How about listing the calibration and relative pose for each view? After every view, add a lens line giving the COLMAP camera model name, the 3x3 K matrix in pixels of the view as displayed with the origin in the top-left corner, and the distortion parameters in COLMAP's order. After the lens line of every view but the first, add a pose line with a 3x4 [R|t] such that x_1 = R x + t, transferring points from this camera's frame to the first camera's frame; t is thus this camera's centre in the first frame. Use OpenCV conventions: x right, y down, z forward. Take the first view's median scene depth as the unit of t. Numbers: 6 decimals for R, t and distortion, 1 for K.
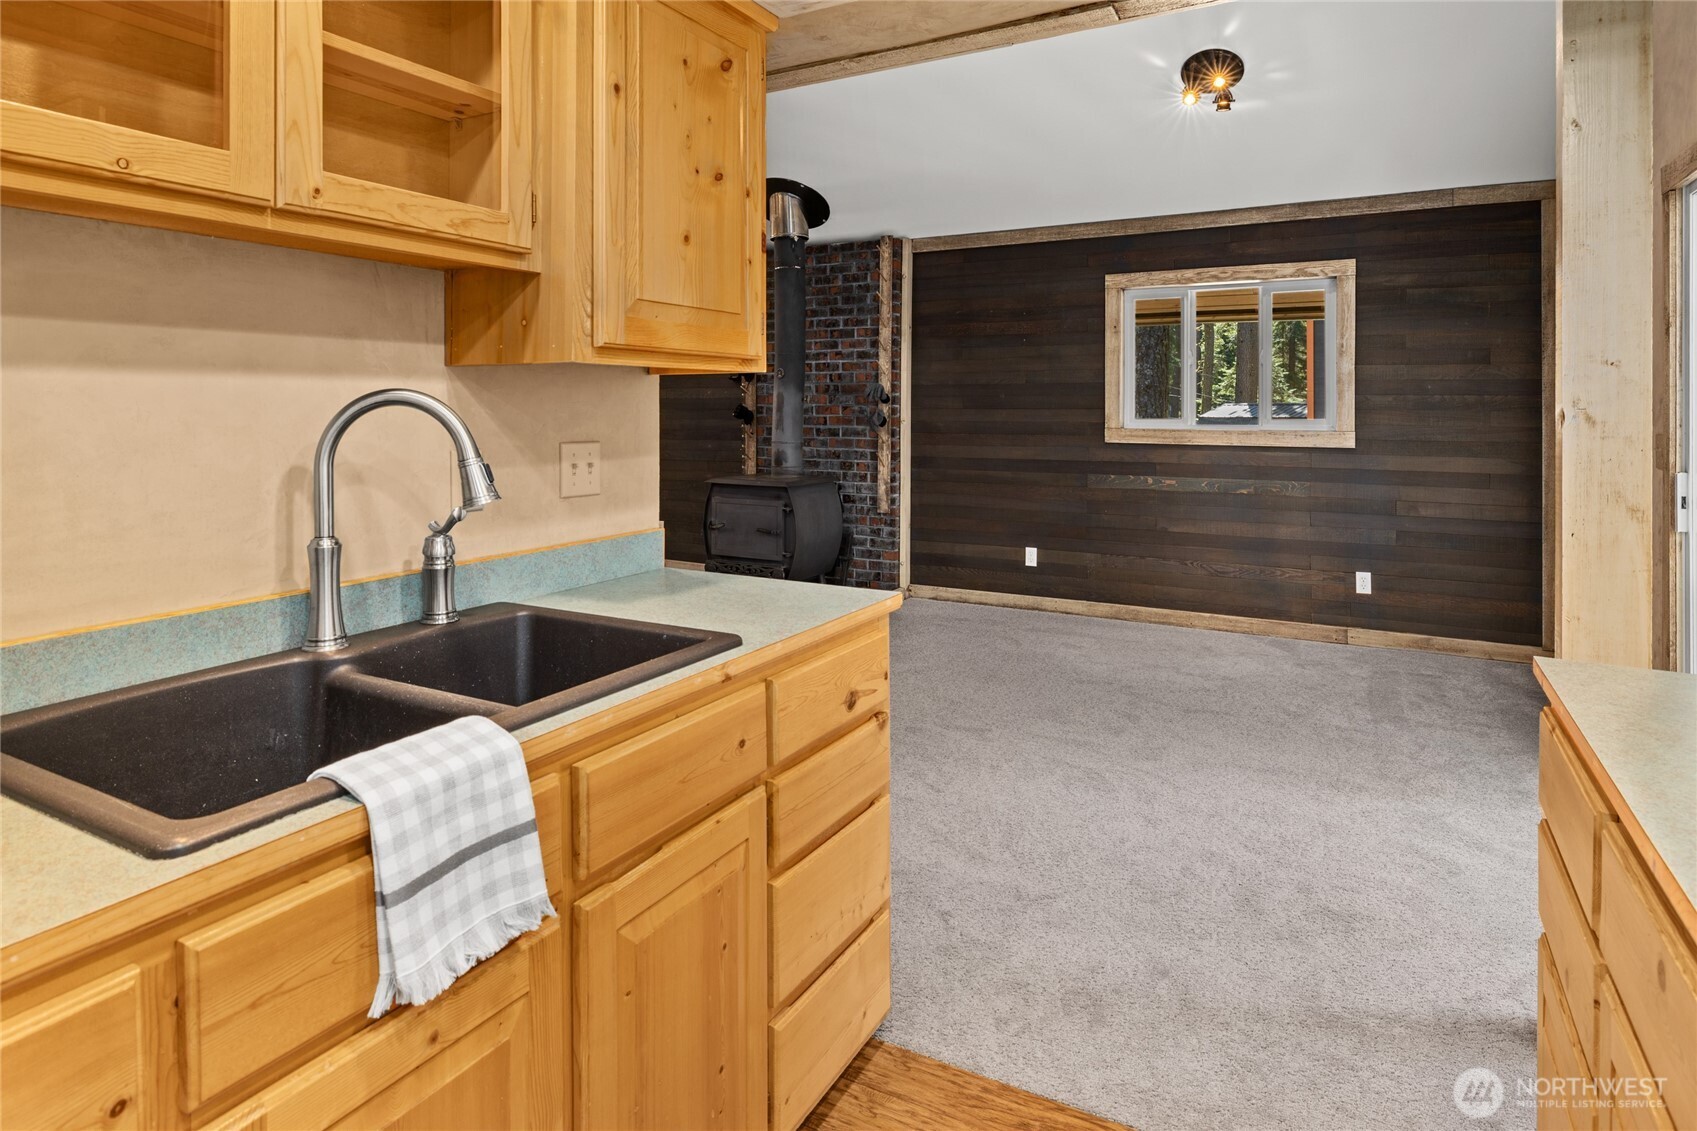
lens RADIAL K [[962.5, 0, 829.7], [0, 962.5, 406.3], [0, 0, 1]] dist [-0.002844, 0.000934]
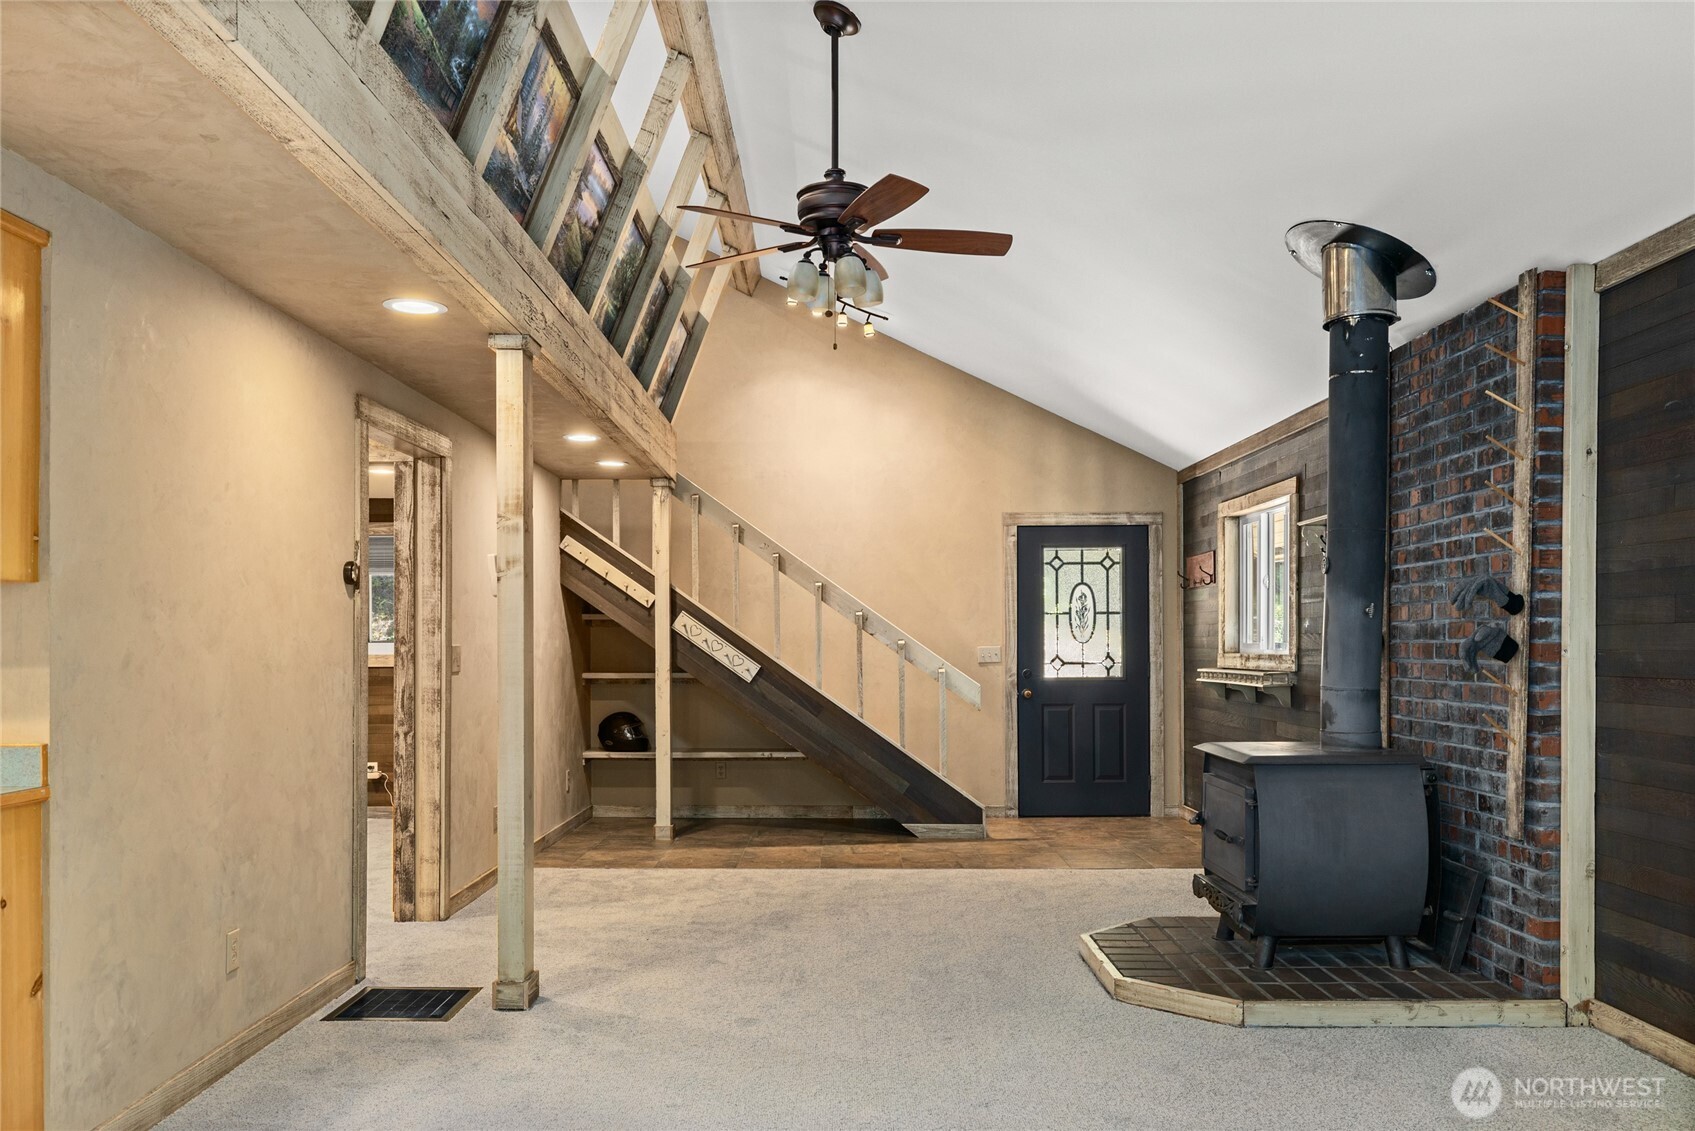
lens RADIAL K [[1262.7, 0, 828.4], [0, 1262.7, 638.6], [0, 0, 1]] dist [-0.003395, 0.002295]
pose [[0.479503, -0.007074, -0.877512, 0.492705], [0.003533, 0.999975, -0.006130, 0.012974], [0.877533, -0.000160, 0.479516, 0.417319]]
